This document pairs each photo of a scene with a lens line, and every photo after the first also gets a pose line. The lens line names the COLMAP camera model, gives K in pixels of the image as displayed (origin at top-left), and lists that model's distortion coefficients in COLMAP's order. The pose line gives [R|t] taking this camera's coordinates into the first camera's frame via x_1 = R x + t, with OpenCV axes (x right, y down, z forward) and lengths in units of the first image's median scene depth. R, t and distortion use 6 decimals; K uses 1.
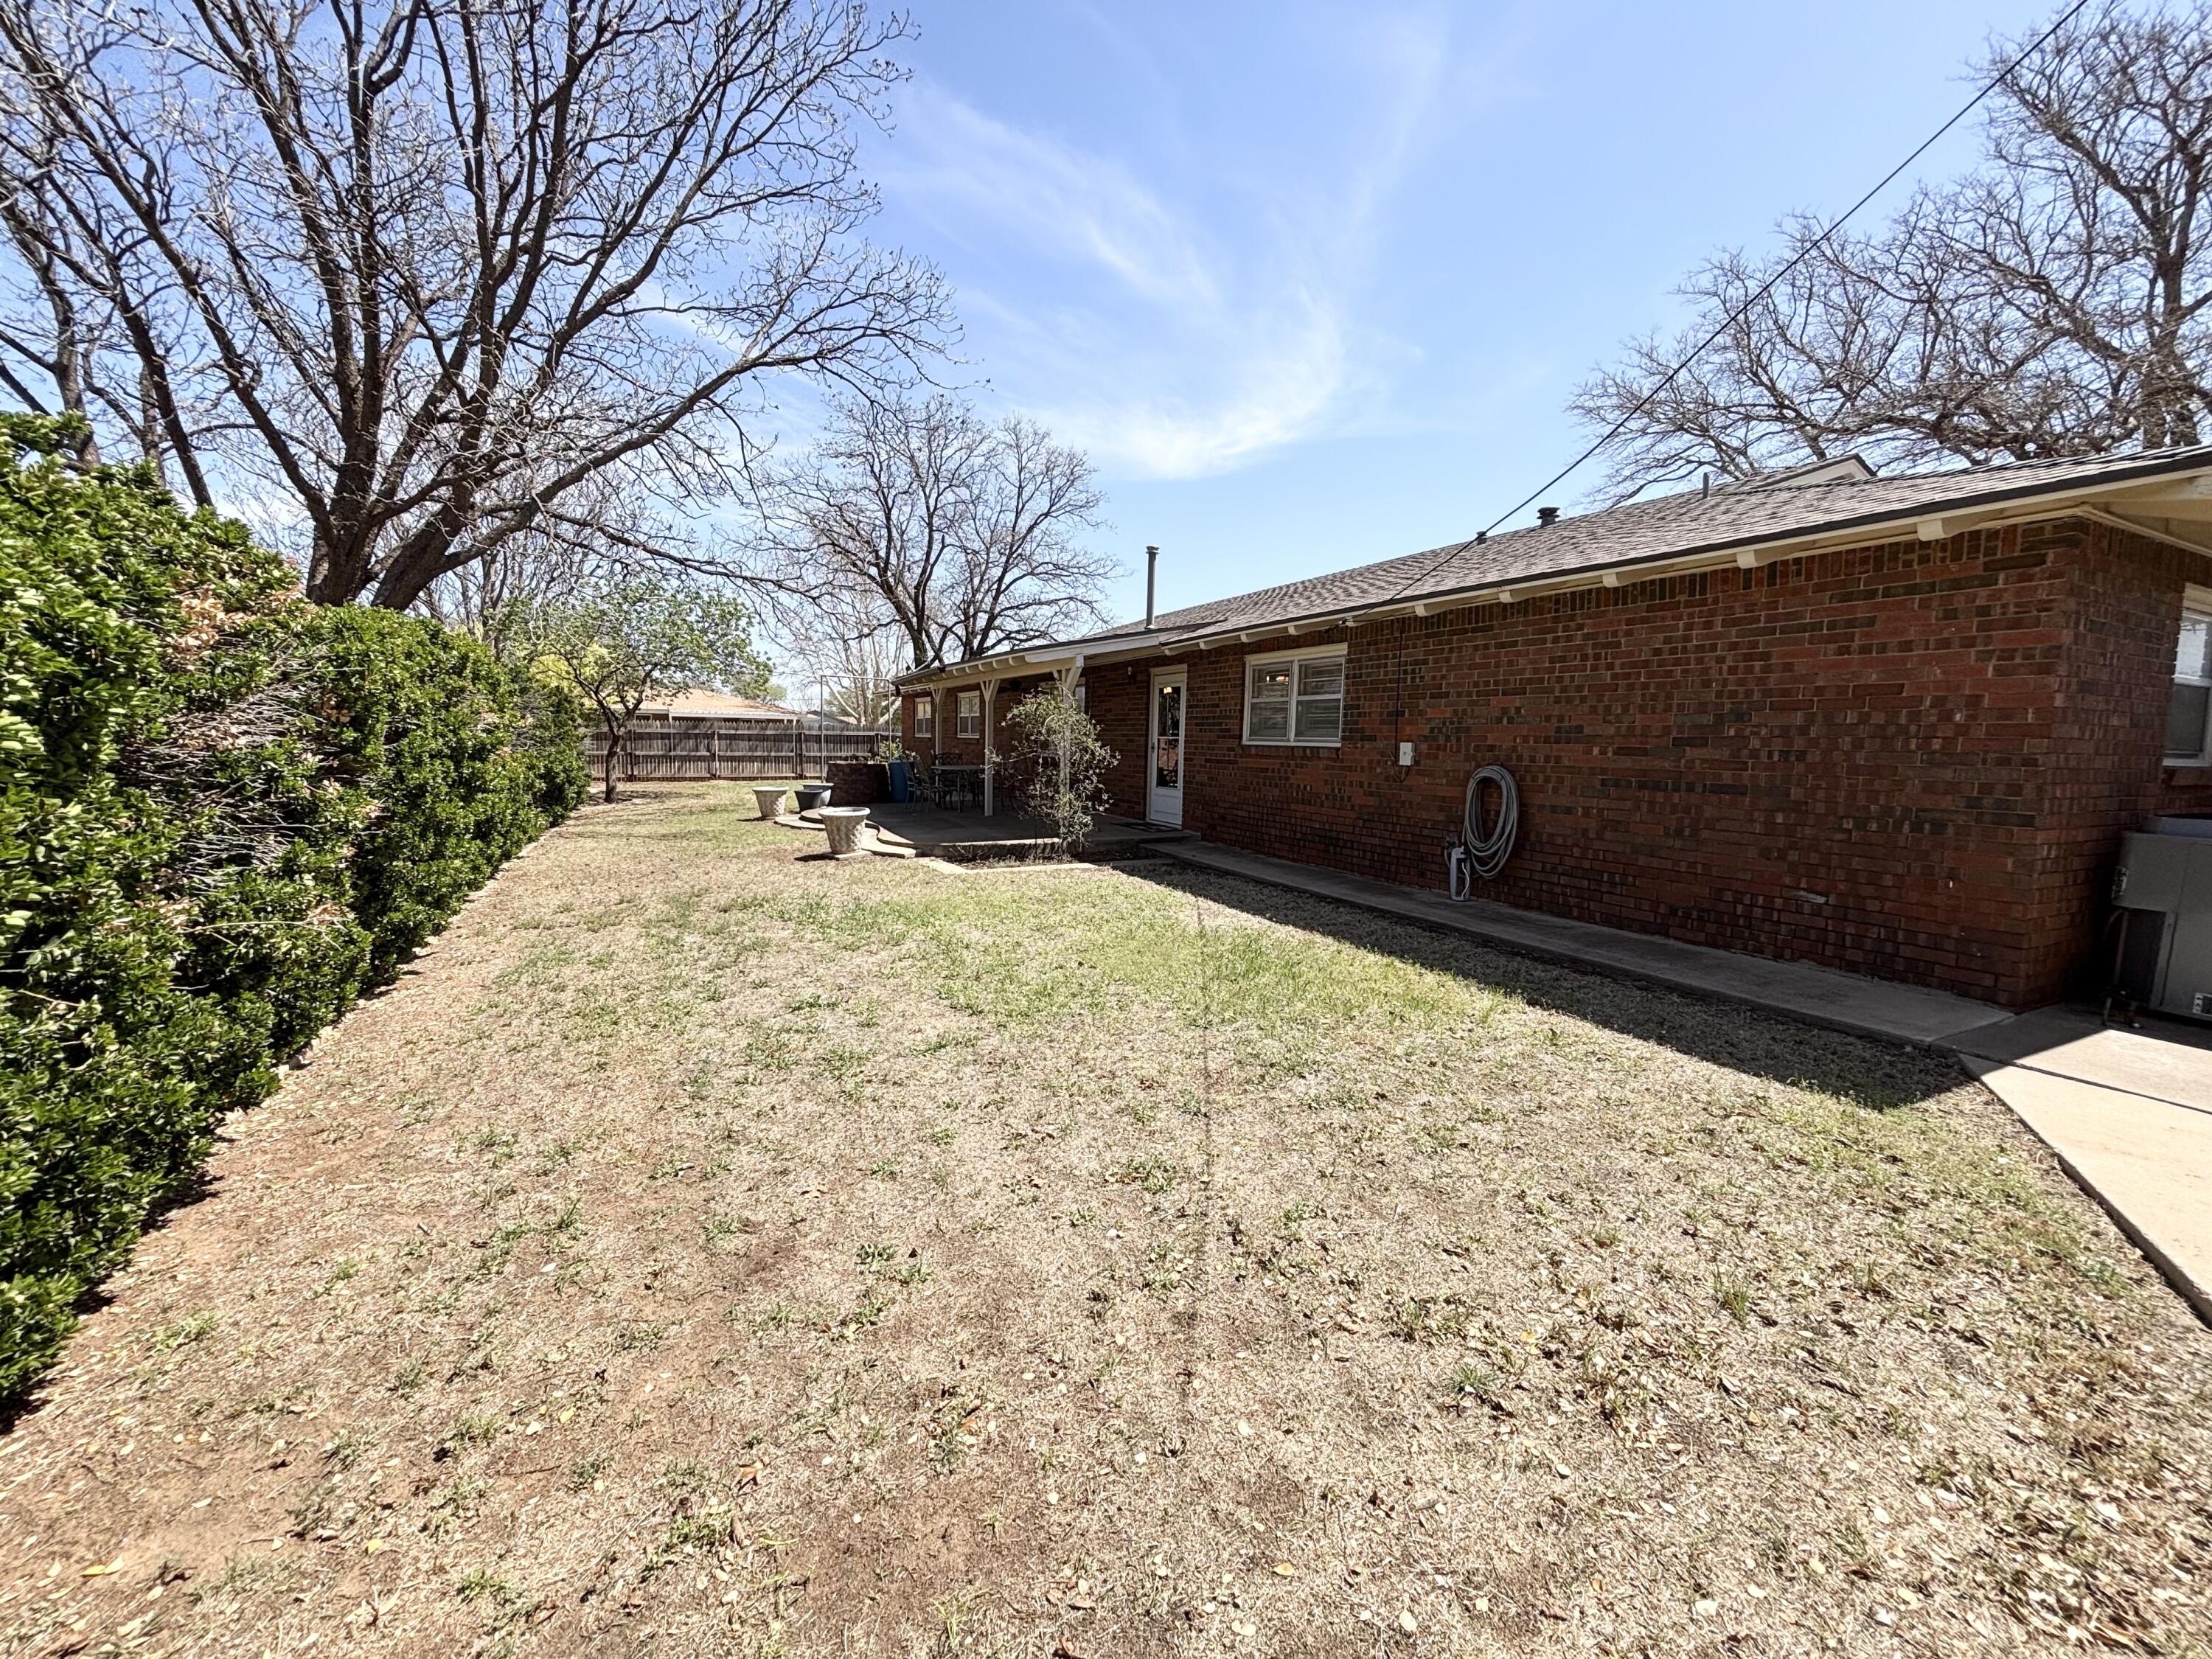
lens RADIAL K [[867.7, 0, 1106.0], [0, 867.7, 829.5], [0, 0, 1]] dist [0.001348, 0.000085]
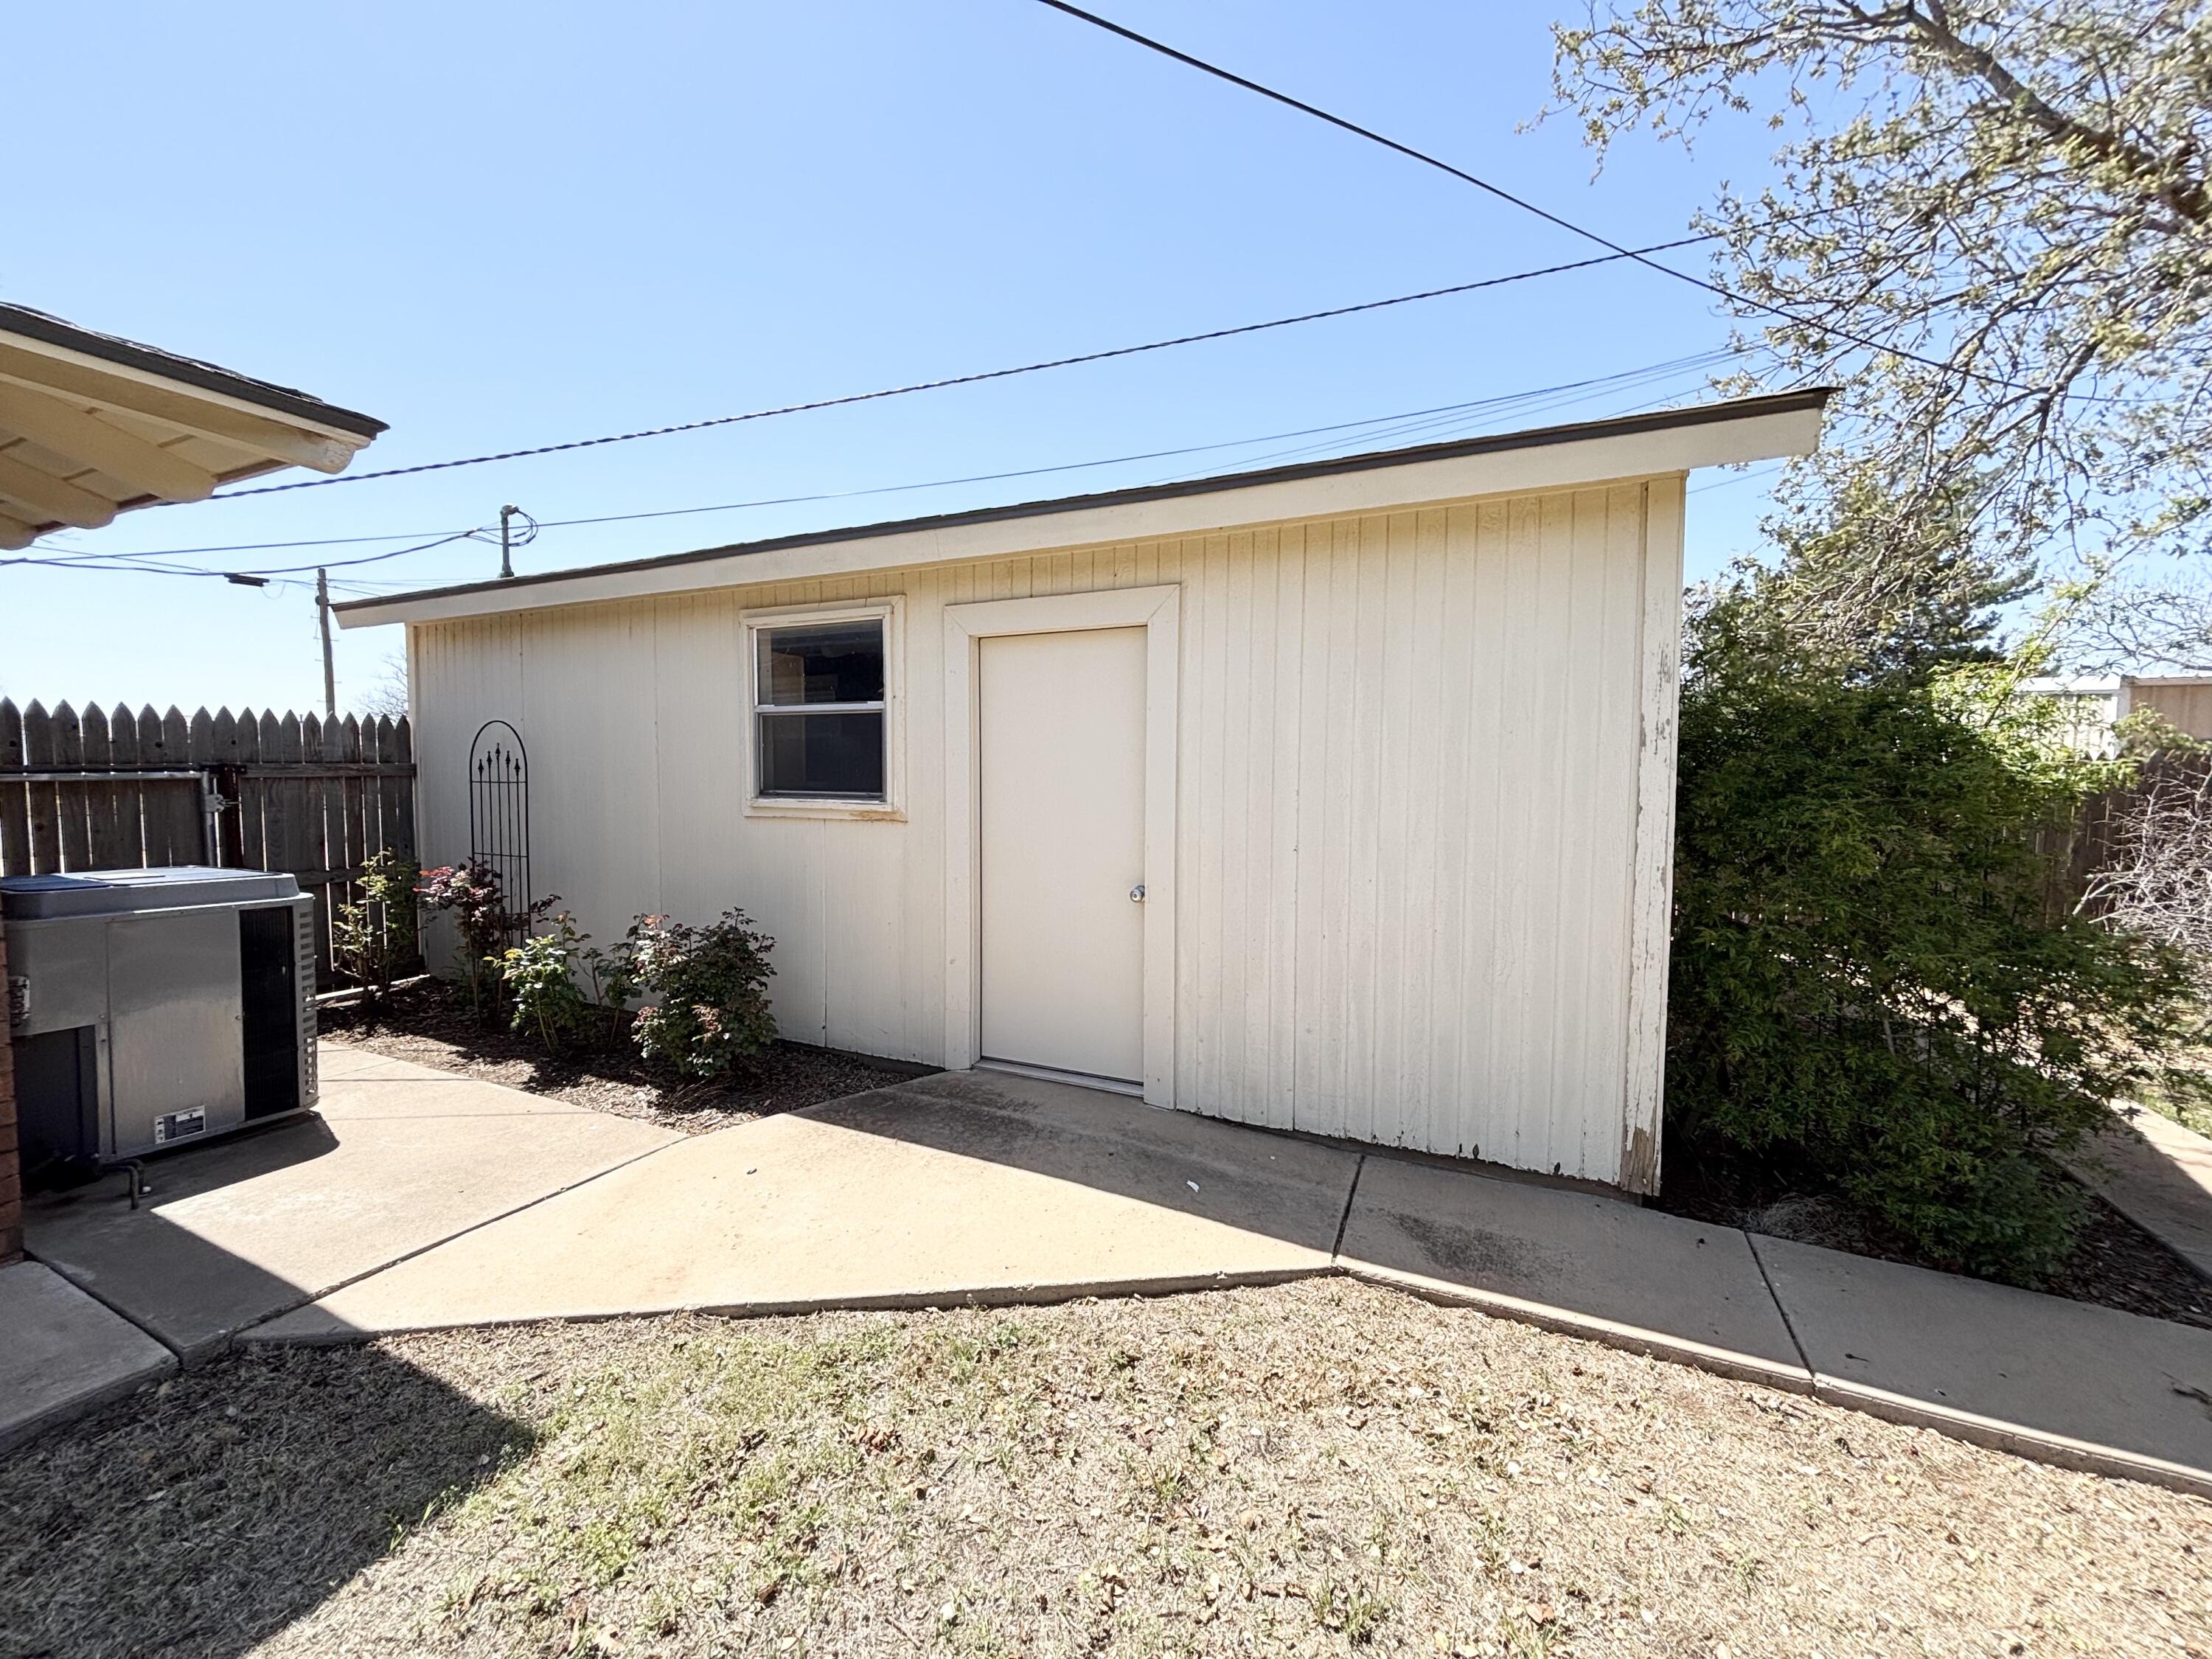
lens RADIAL K [[903.6, 0, 1106.0], [0, 903.6, 829.5], [0, 0, 1]] dist [0.001071, 0.000176]
pose [[-0.627345, -0.067881, 0.775778, 0.203173], [0.060623, 0.988913, 0.135555, -0.128034], [-0.776378, 0.132070, -0.616274, 0.967010]]
